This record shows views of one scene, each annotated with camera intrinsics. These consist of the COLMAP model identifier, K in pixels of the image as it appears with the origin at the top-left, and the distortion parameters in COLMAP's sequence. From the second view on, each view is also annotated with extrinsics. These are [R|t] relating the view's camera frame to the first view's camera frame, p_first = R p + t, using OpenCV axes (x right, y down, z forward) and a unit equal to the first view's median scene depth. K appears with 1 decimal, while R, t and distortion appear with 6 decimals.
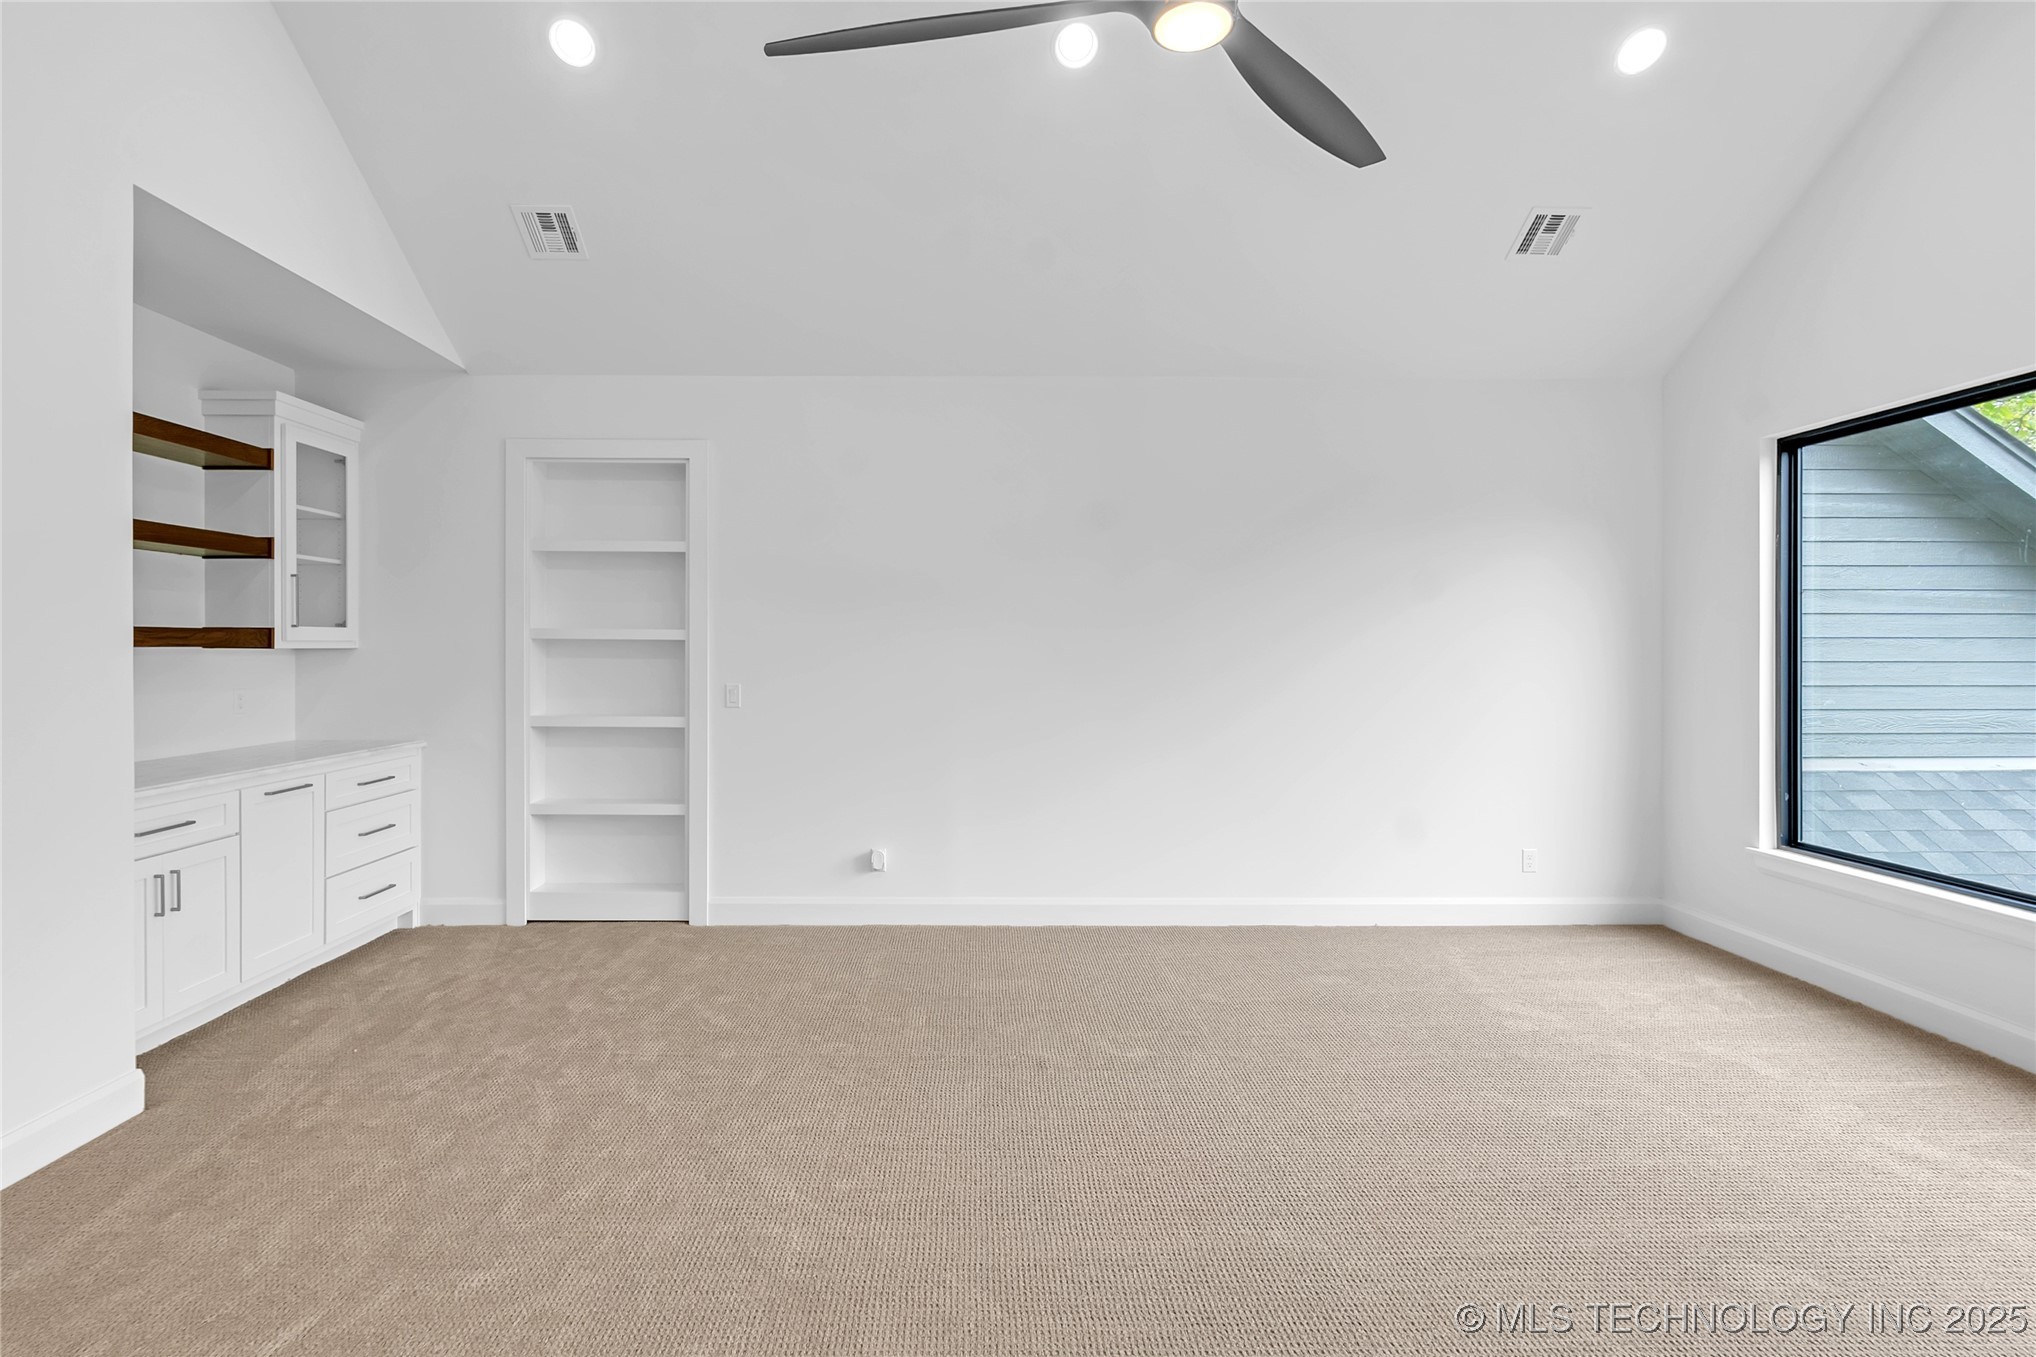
lens RADIAL K [[951.1, 0, 1010.8], [0, 951.1, 670.4], [0, 0, 1]] dist [-0.009713, 0.000795]
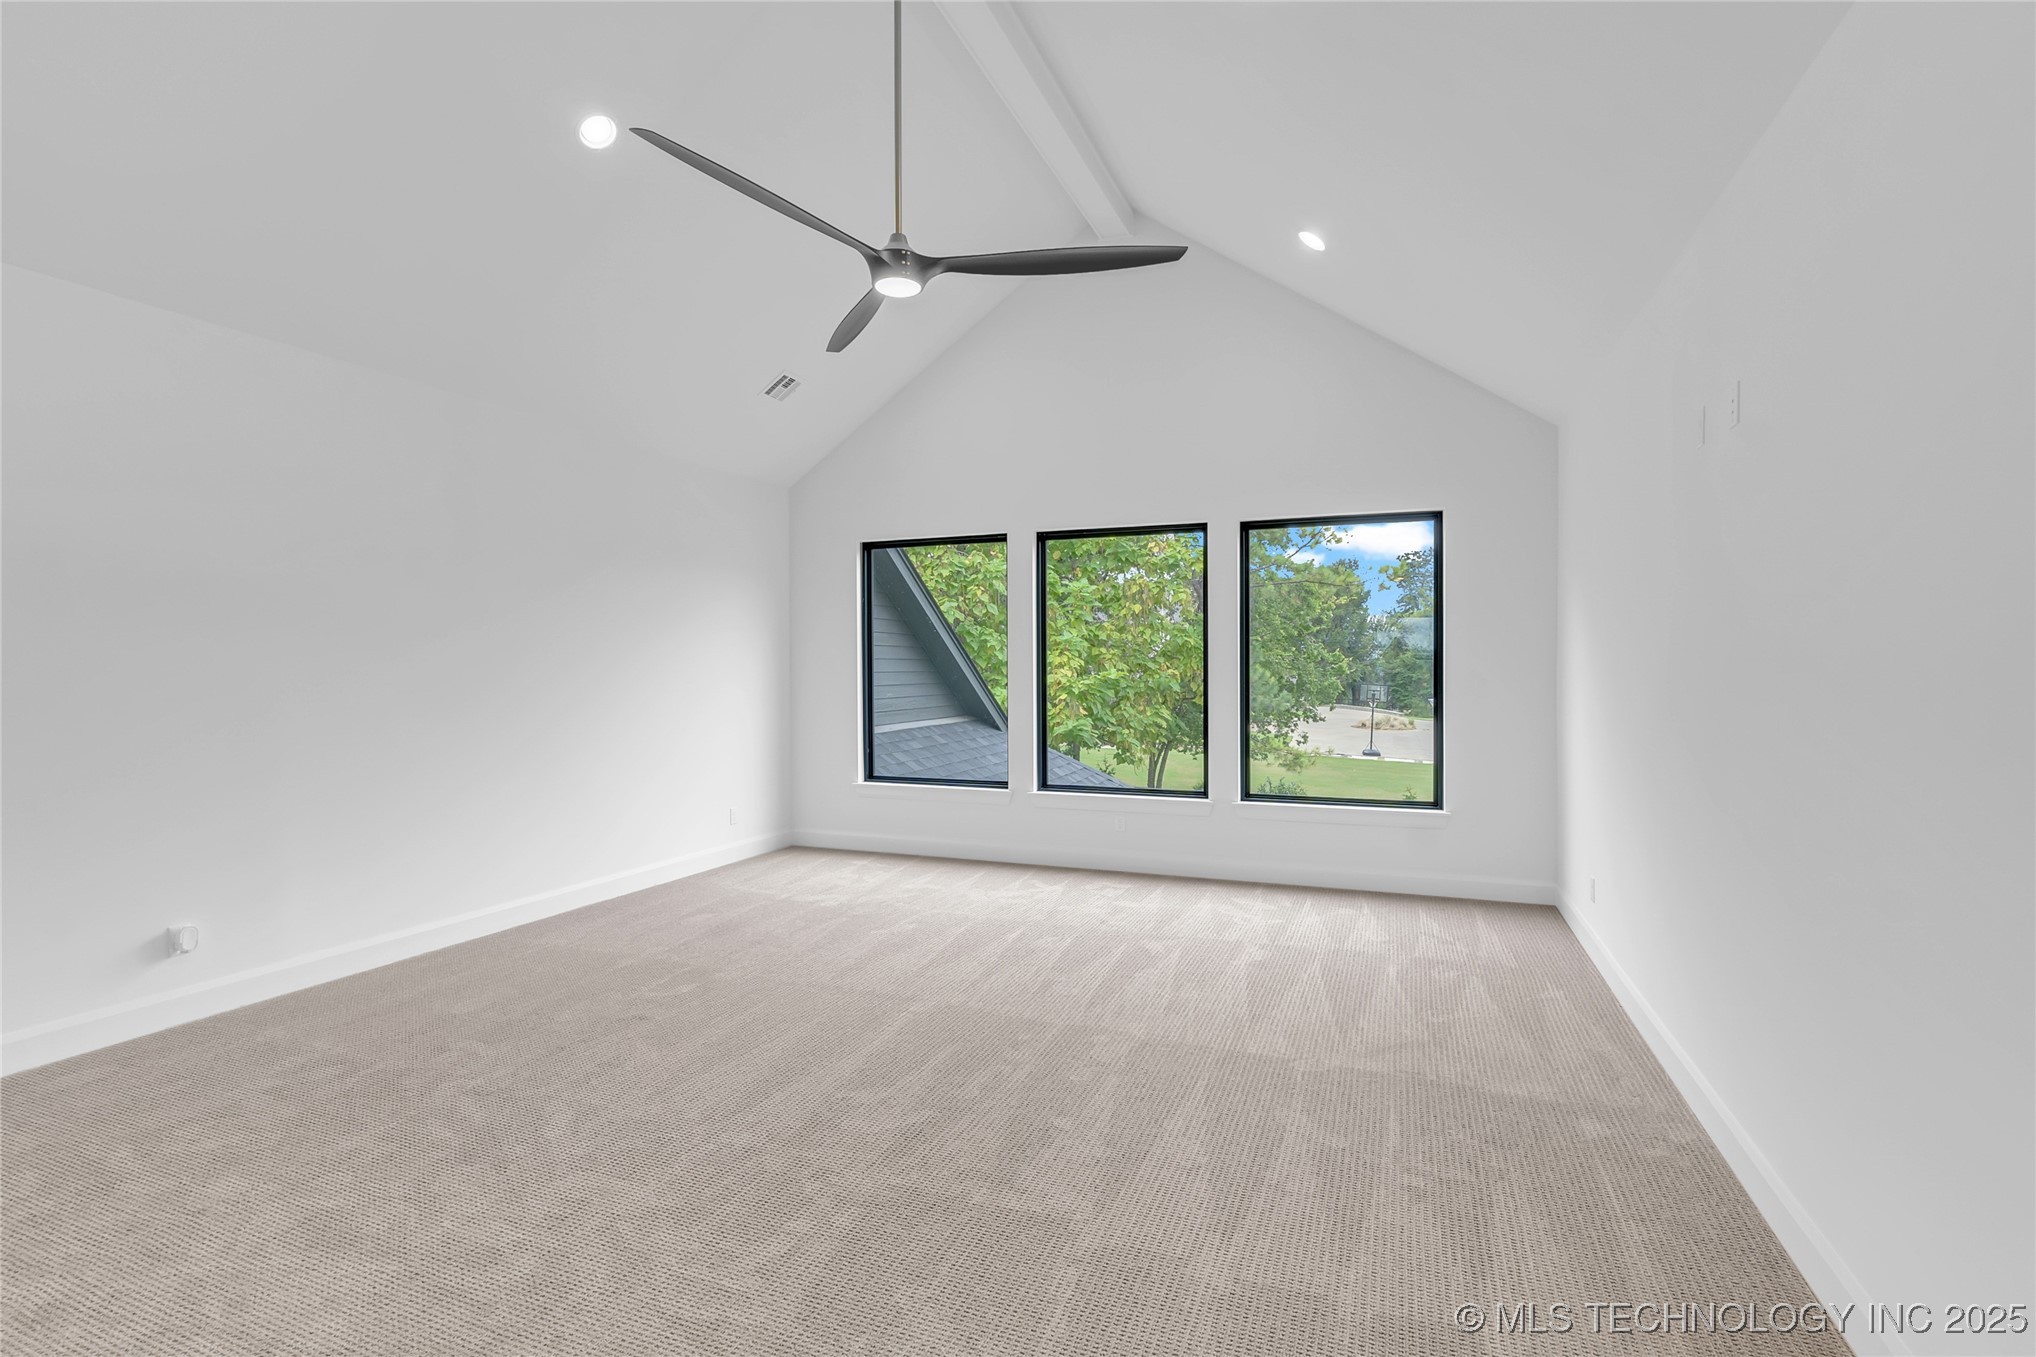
lens RADIAL K [[951.1, 0, 1007.6], [0, 951.1, 669.3], [0, 0, 1]] dist [-0.009713, 0.000795]
pose [[0.376550, -0.002665, 0.926393, -0.827643], [0.023095, 0.999712, -0.006512, 0.004952], [-0.926109, 0.023847, 0.376503, 0.133454]]
